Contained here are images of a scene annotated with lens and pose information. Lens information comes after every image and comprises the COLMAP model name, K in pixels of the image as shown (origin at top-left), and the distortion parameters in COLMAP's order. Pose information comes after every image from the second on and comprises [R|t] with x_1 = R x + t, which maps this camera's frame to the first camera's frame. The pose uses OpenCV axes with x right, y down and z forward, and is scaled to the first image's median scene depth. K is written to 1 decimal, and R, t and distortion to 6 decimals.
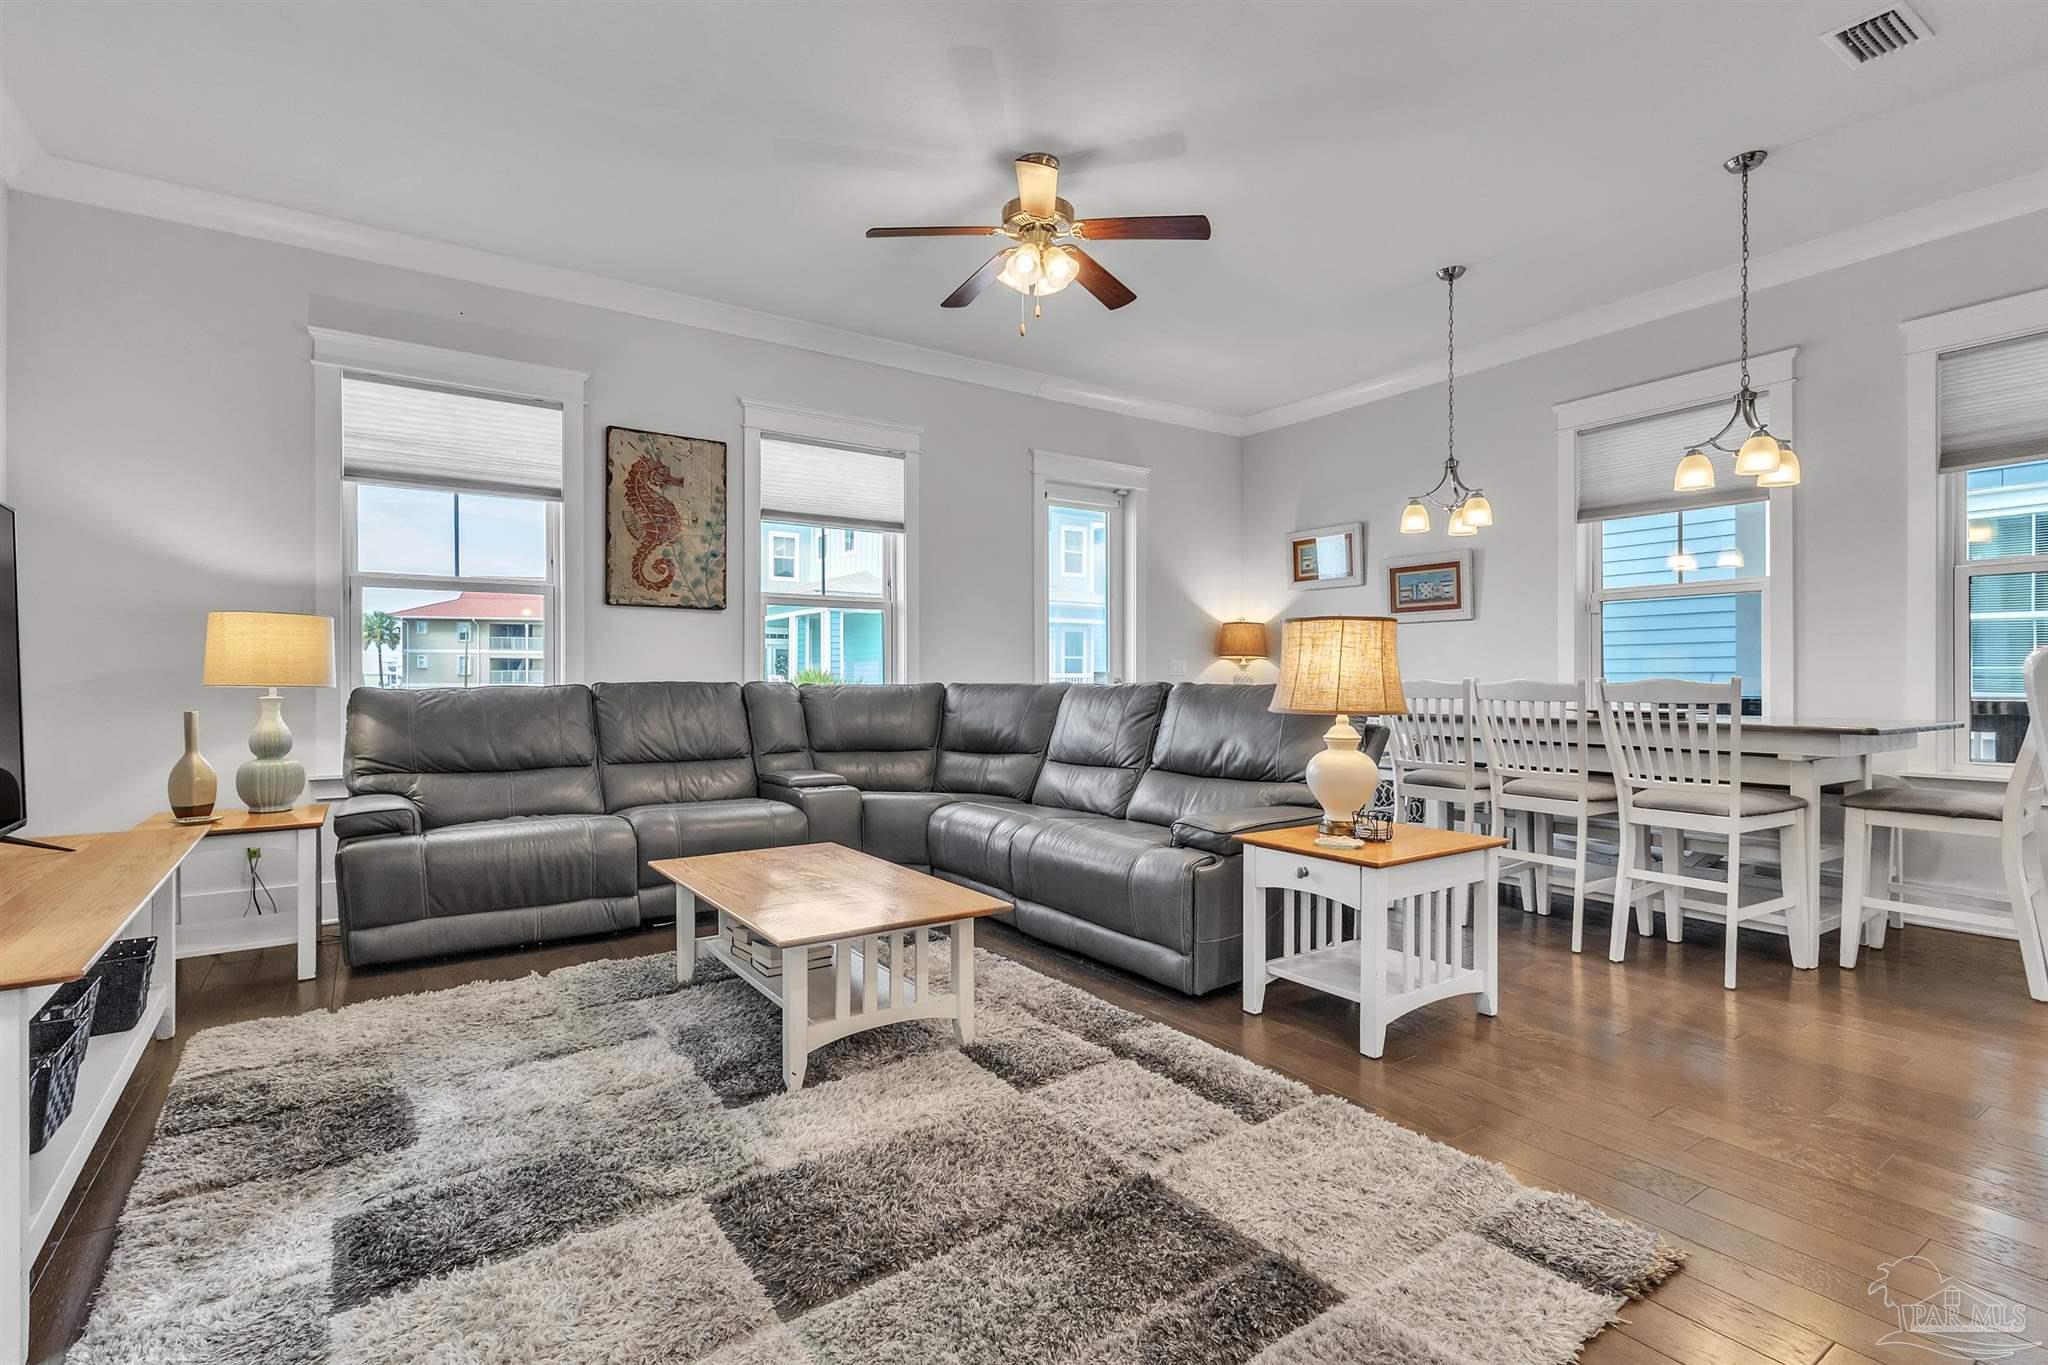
lens RADIAL K [[963.5, 0, 1018.1], [0, 963.5, 667.4], [0, 0, 1]] dist [0.003287, 0.002096]
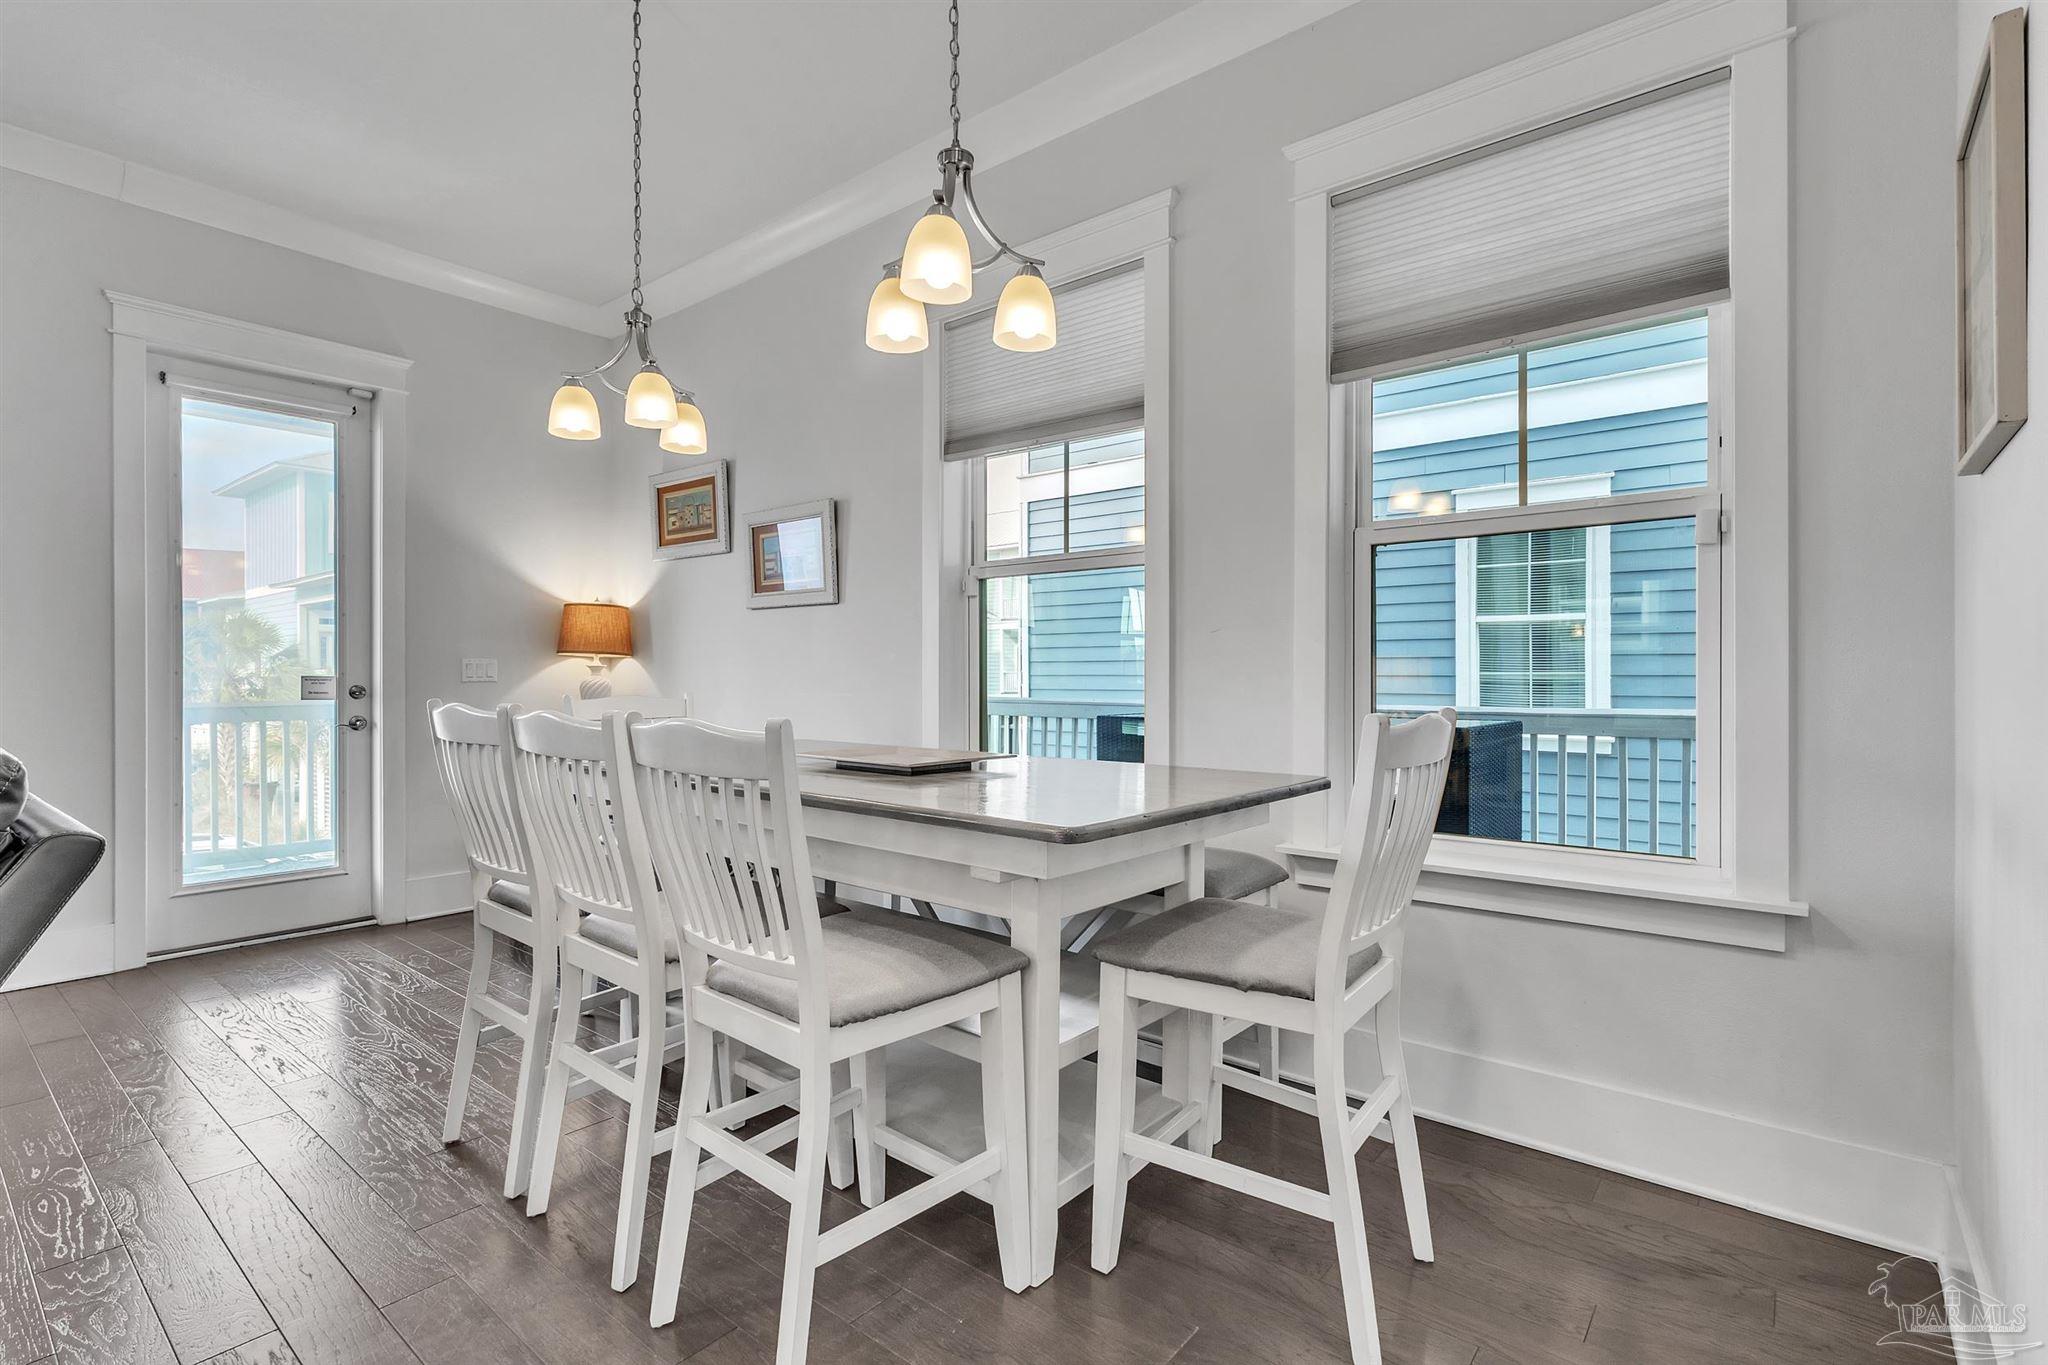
lens RADIAL K [[963.5, 0, 1035.5], [0, 963.5, 671.2], [0, 0, 1]] dist [0.003287, 0.002096]
pose [[0.951899, 0.000178, 0.306412, 0.564850], [-0.003399, 0.999944, 0.009980, -0.013675], [-0.306393, -0.010542, 0.951847, 0.444865]]
